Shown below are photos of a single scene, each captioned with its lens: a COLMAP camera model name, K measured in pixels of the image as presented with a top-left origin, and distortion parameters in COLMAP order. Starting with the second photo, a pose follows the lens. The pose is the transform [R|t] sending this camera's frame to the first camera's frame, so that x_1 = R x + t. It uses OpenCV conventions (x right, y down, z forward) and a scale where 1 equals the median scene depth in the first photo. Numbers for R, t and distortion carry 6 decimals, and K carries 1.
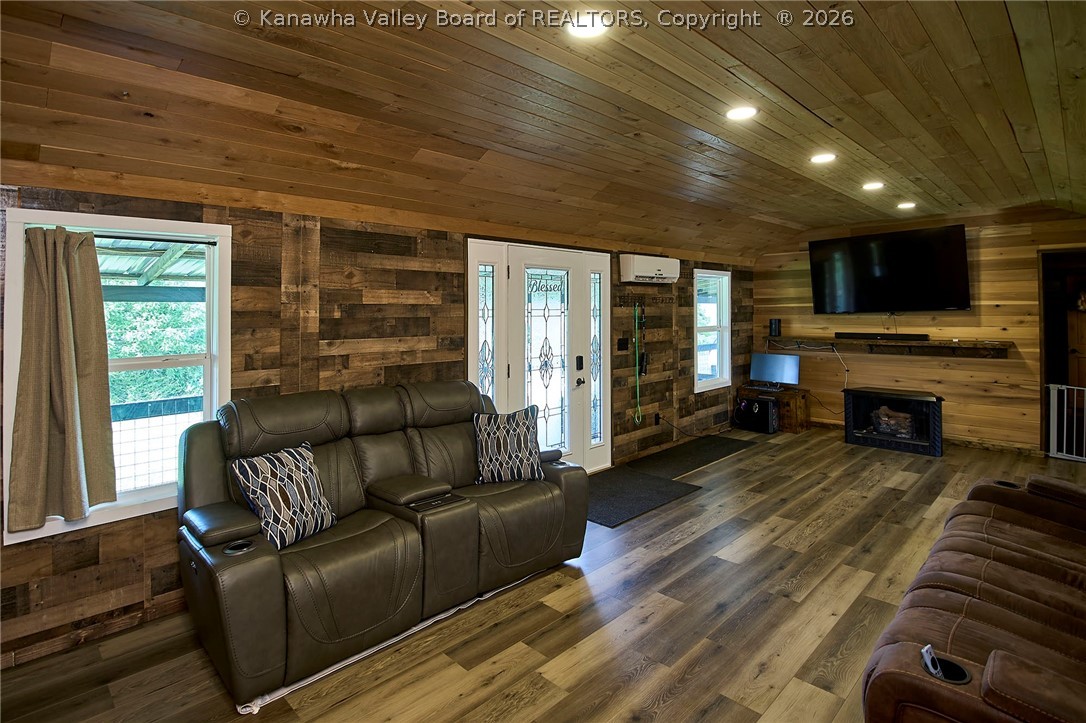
lens RADIAL K [[542.3, 0, 542.5], [0, 542.3, 297.2], [0, 0, 1]] dist [-0.011869, -0.000388]
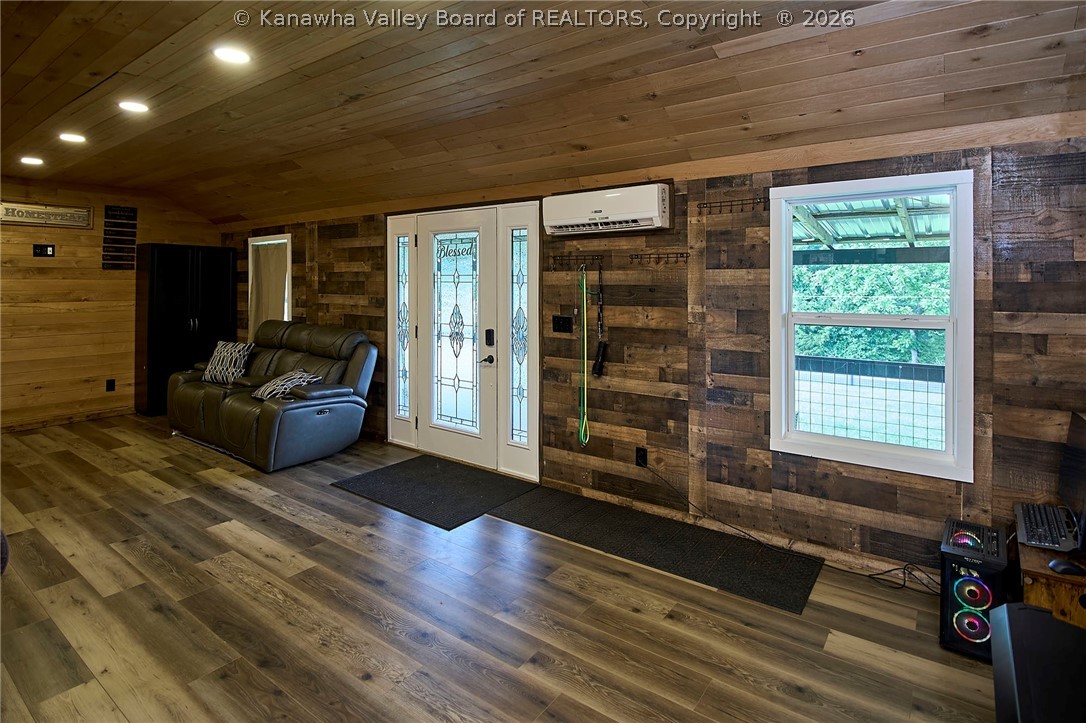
lens RADIAL K [[566.1, 0, 542.8], [0, 566.1, 278.0], [0, 0, 1]] dist [-0.009177, 0.000273]
pose [[0.152628, 0.009091, -0.988242, 0.993756], [0.029066, 0.999484, 0.013684, 0.018073], [0.987856, -0.030813, 0.152285, 0.979658]]
